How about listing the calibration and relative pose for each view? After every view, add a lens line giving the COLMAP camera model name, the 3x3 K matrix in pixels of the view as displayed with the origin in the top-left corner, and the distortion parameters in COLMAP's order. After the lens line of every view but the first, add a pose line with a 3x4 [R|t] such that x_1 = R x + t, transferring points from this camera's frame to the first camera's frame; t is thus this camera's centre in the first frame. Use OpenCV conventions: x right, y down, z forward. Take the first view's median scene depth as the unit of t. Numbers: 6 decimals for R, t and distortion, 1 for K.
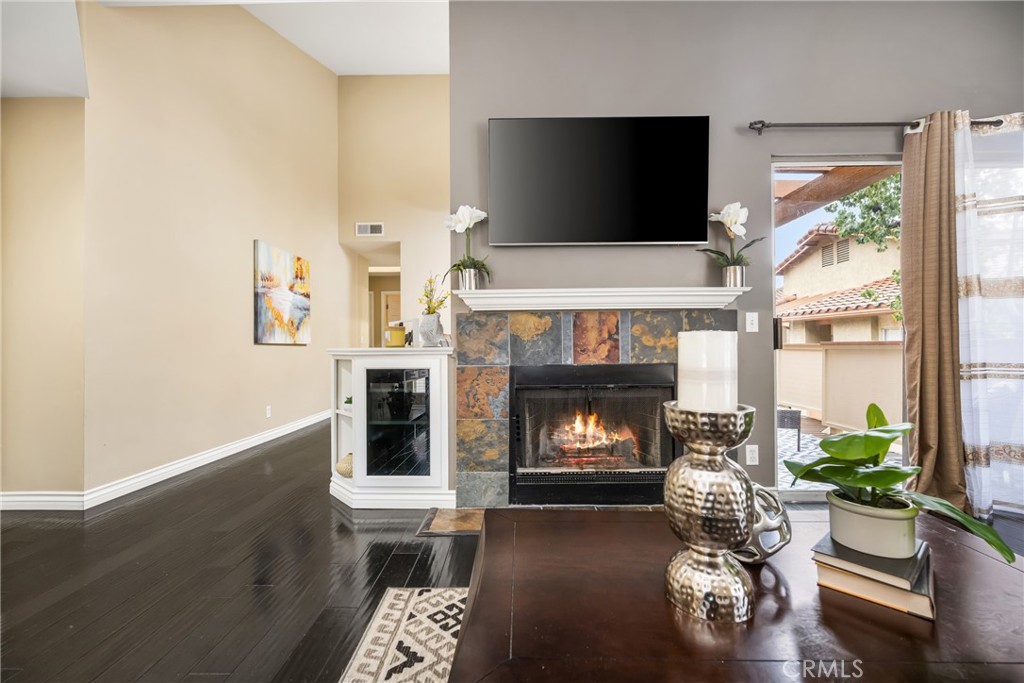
lens RADIAL K [[414.7, 0, 508.0], [0, 414.7, 342.6], [0, 0, 1]] dist [-0.000617, -0.000081]
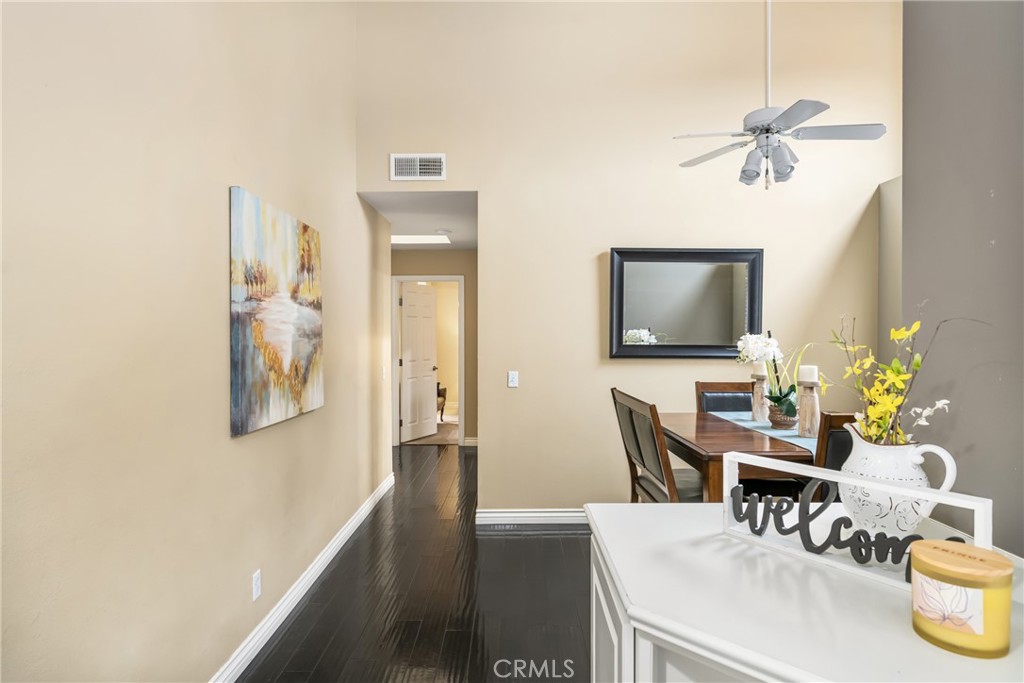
lens RADIAL K [[577.3, 0, 511.1], [0, 577.3, 335.7], [0, 0, 1]] dist [-0.000872, -0.000183]
pose [[0.999789, 0.007914, 0.018951, -0.574625], [-0.008092, 0.999924, 0.009355, -0.179306], [-0.018875, -0.009506, 0.999777, 0.700487]]
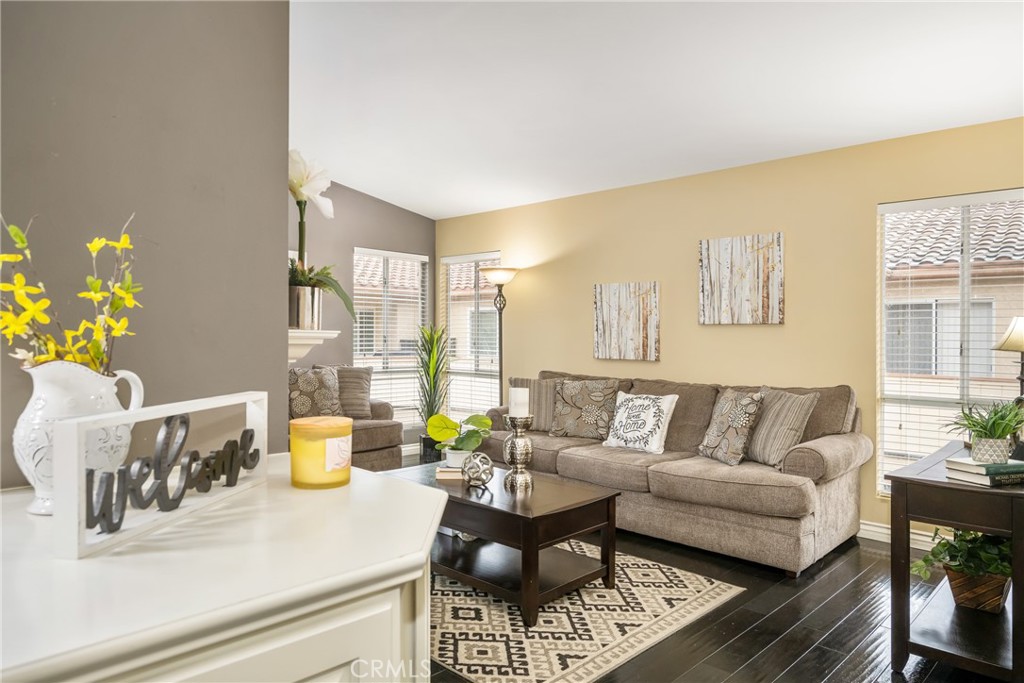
lens RADIAL K [[656.8, 0, 510.8], [0, 656.8, 331.4], [0, 0, 1]] dist [-0.006048, 0.000497]
pose [[-0.729986, 0.006615, 0.683430, -0.780587], [-0.004920, 0.999876, -0.014933, -0.108137], [-0.683445, -0.014263, -0.729863, 1.353750]]
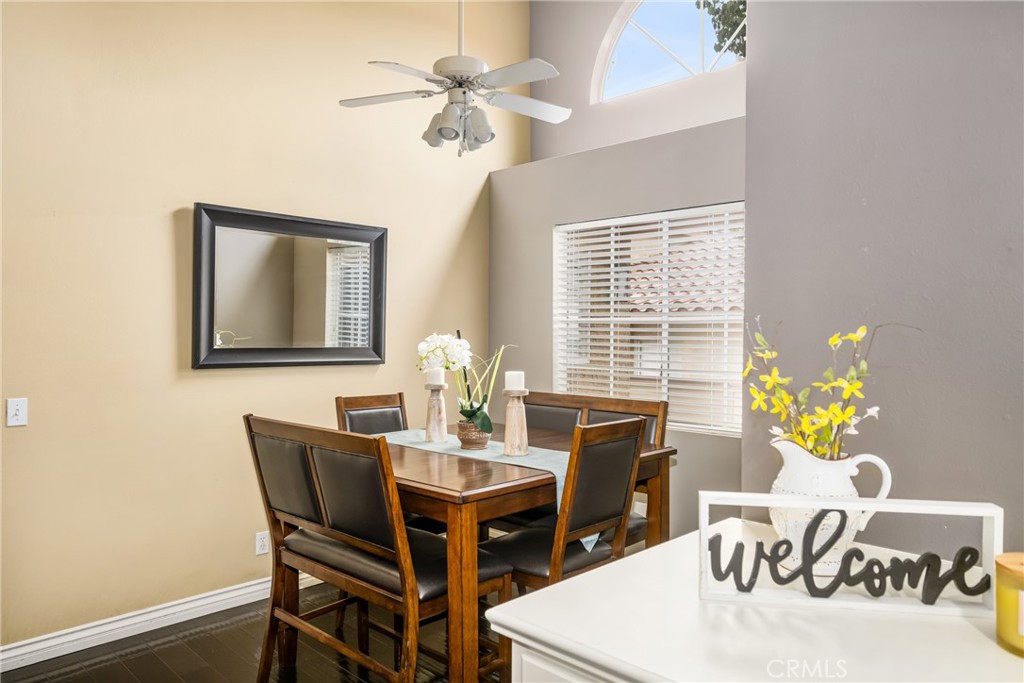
lens RADIAL K [[713.1, 0, 514.9], [0, 713.1, 338.5], [0, 0, 1]] dist [-0.001454, -0.001036]
pose [[0.689757, 0.004017, 0.724030, -0.833584], [-0.014966, 0.999850, 0.008710, -0.180675], [-0.723886, -0.016843, 0.689713, 0.992886]]
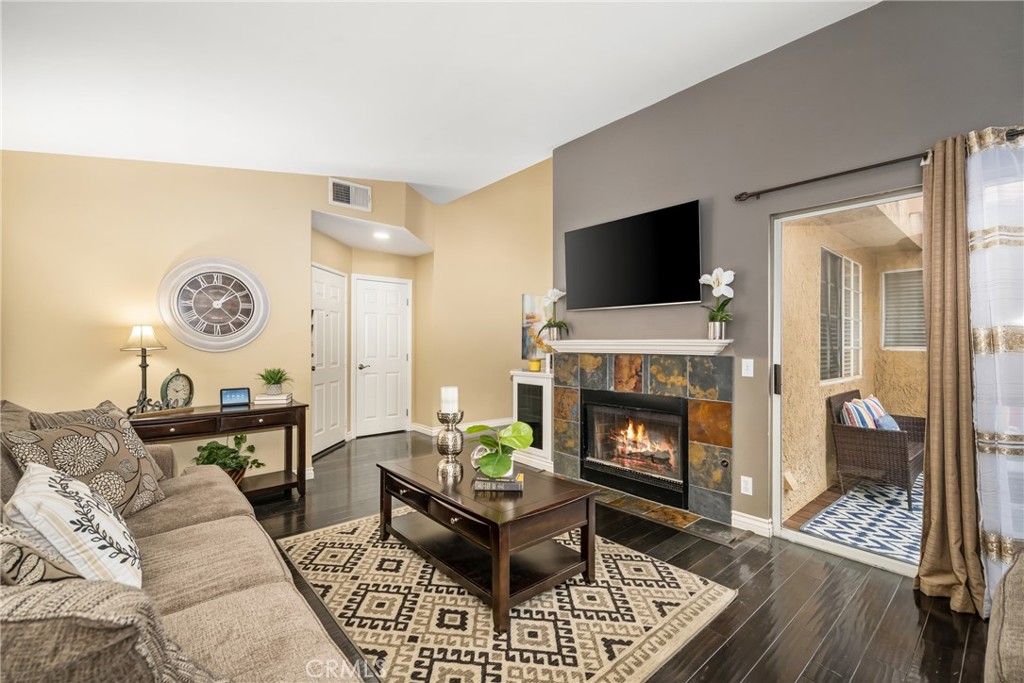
lens RADIAL K [[437.5, 0, 512.0], [0, 437.5, 341.5], [0, 0, 1]] dist [0.001259, -0.000110]
pose [[0.670255, 0.006054, -0.742106, 1.035096], [-0.003646, 0.999982, 0.004865, -0.123777], [0.742122, -0.000555, 0.670265, -0.270425]]
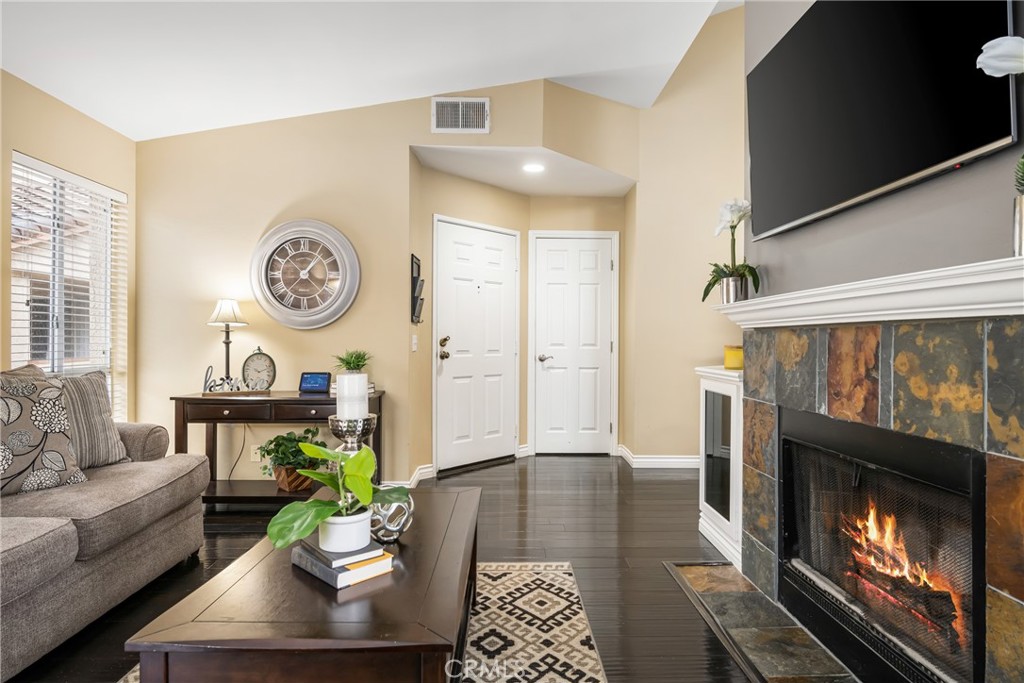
lens RADIAL K [[559.7, 0, 519.6], [0, 559.7, 344.7], [0, 0, 1]] dist [-0.001513, -0.000760]
pose [[0.043730, 0.016875, -0.998901, 0.934323], [-0.000618, 0.999858, 0.016864, -0.062457], [0.999043, -0.000120, 0.043734, 0.521879]]
